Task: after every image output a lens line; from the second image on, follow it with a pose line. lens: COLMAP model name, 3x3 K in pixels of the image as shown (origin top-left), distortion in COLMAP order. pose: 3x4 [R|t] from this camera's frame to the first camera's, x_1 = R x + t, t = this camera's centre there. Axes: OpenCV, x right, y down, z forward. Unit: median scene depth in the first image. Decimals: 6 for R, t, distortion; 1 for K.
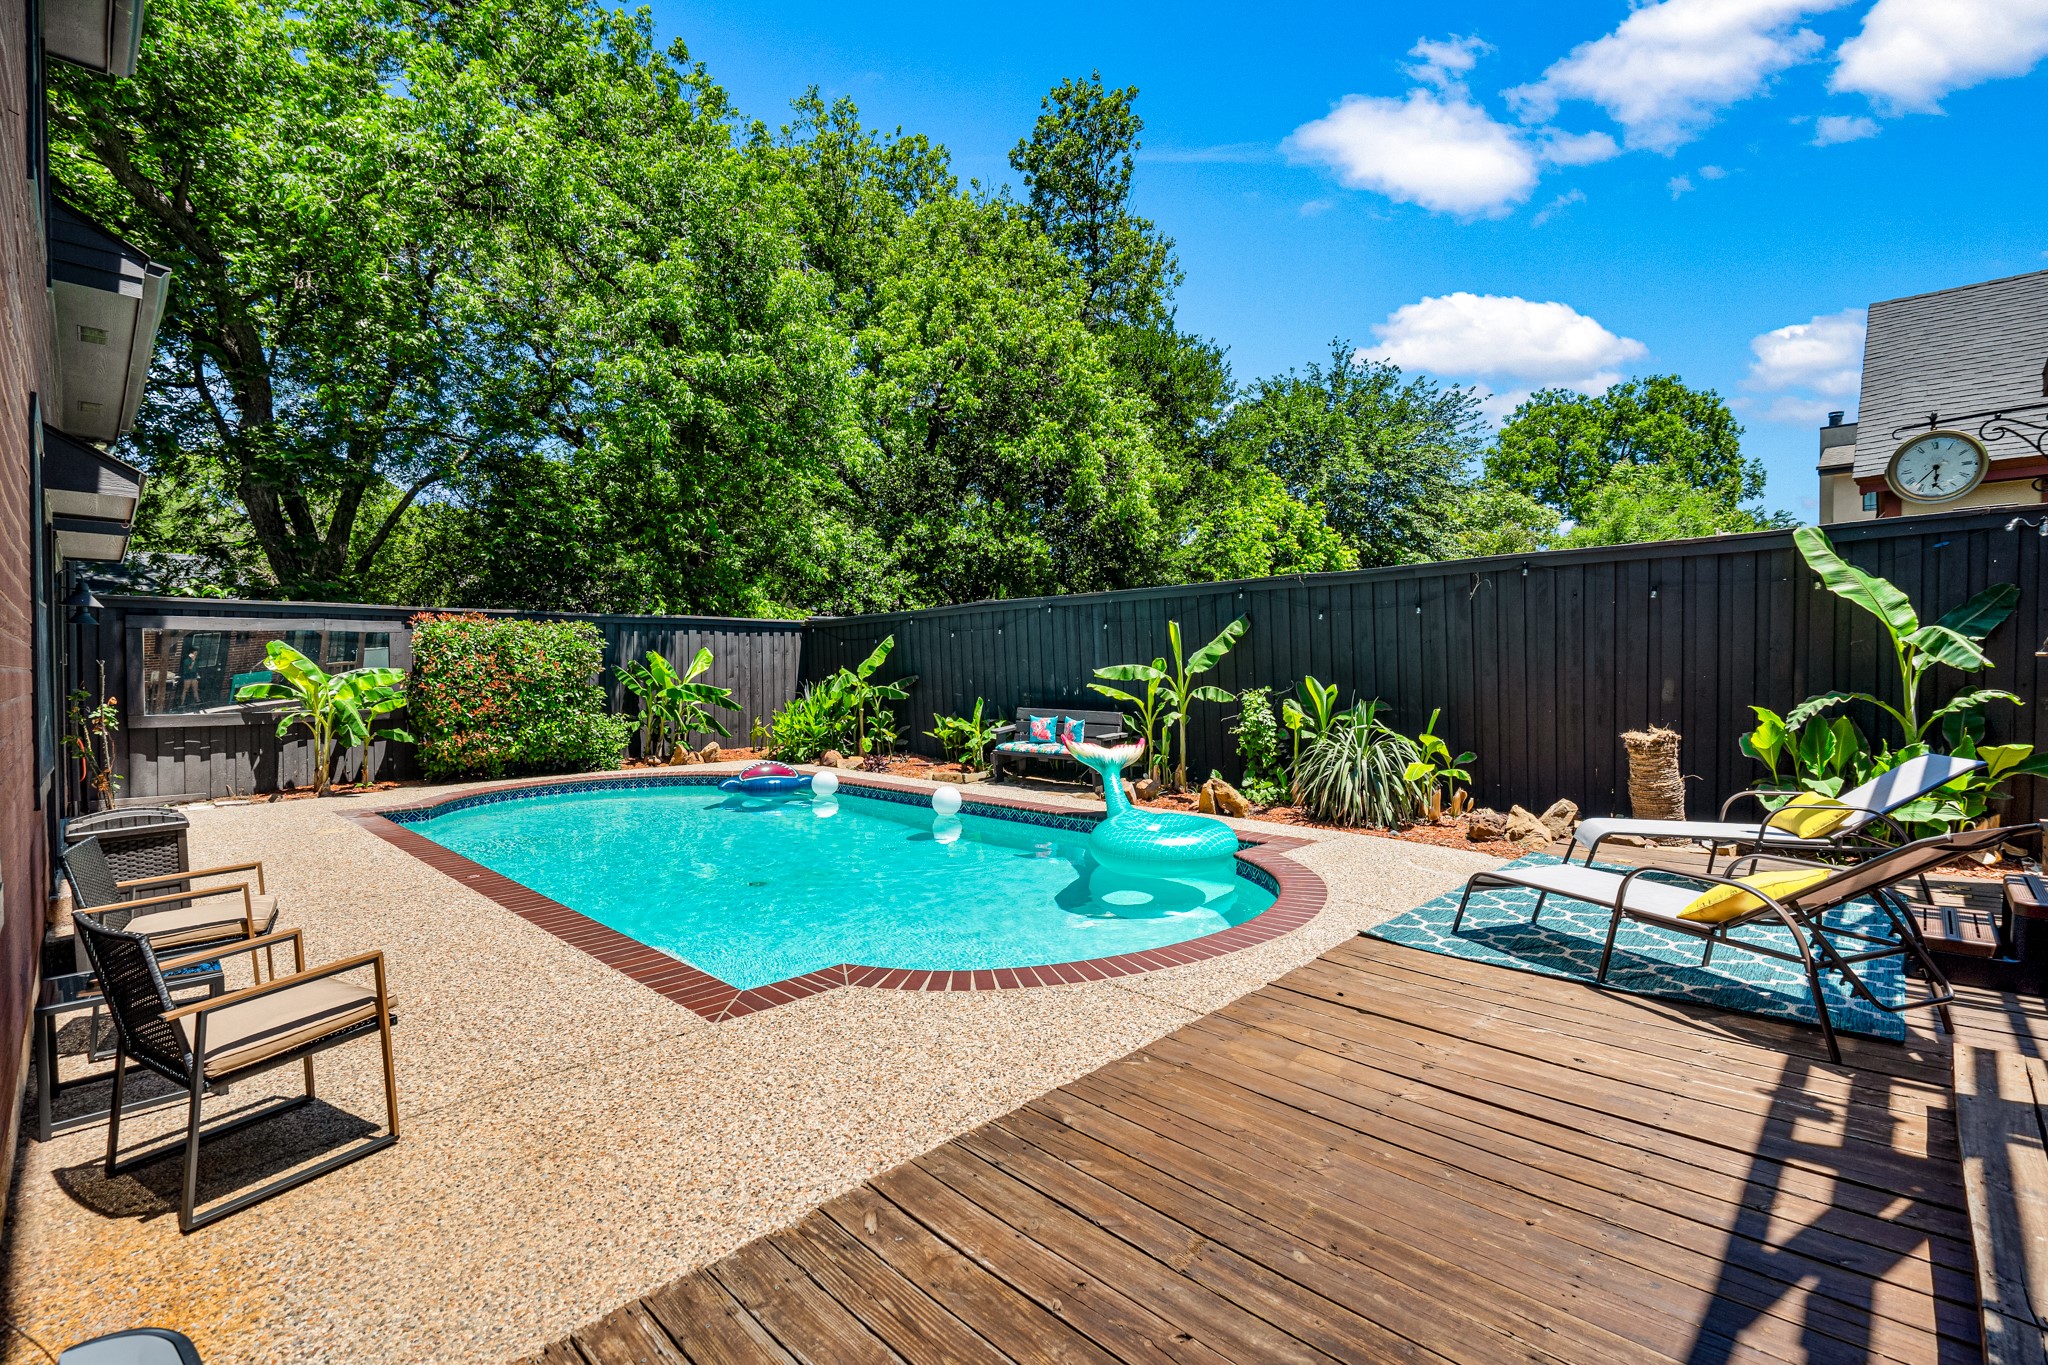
lens RADIAL K [[919.4, 0, 1027.0], [0, 919.4, 670.9], [0, 0, 1]] dist [-0.000577, 0.001780]
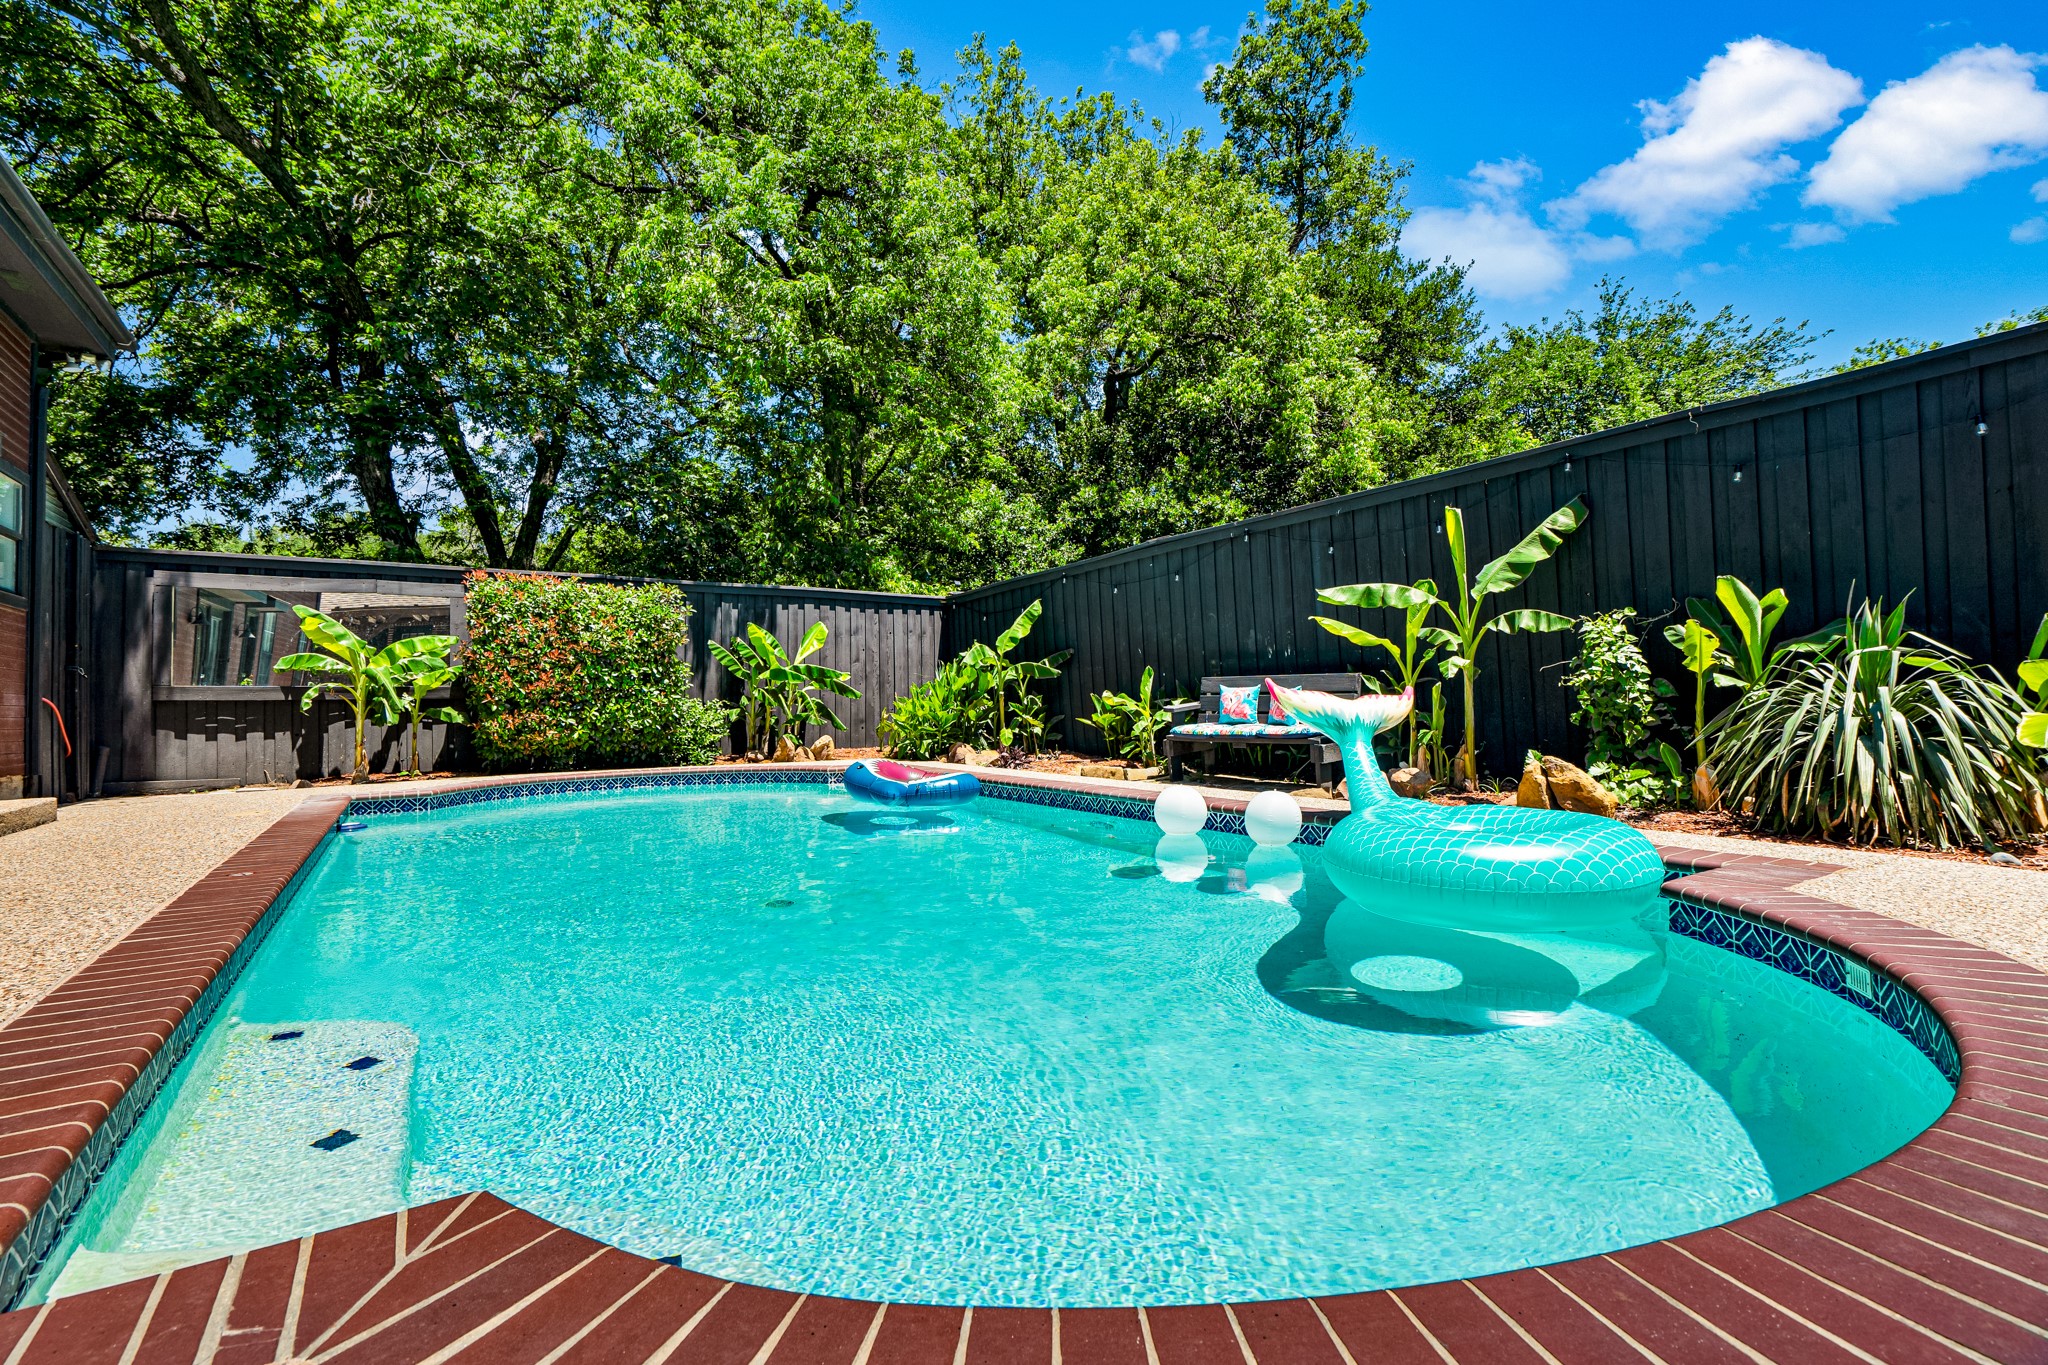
lens RADIAL K [[919.4, 0, 1007.9], [0, 919.4, 674.8], [0, 0, 1]] dist [-0.000577, 0.001780]
pose [[0.972041, -0.017769, -0.234137, 0.010623], [0.009951, 0.999354, -0.034529, 0.060526], [0.234599, 0.031234, 0.971590, 0.270586]]
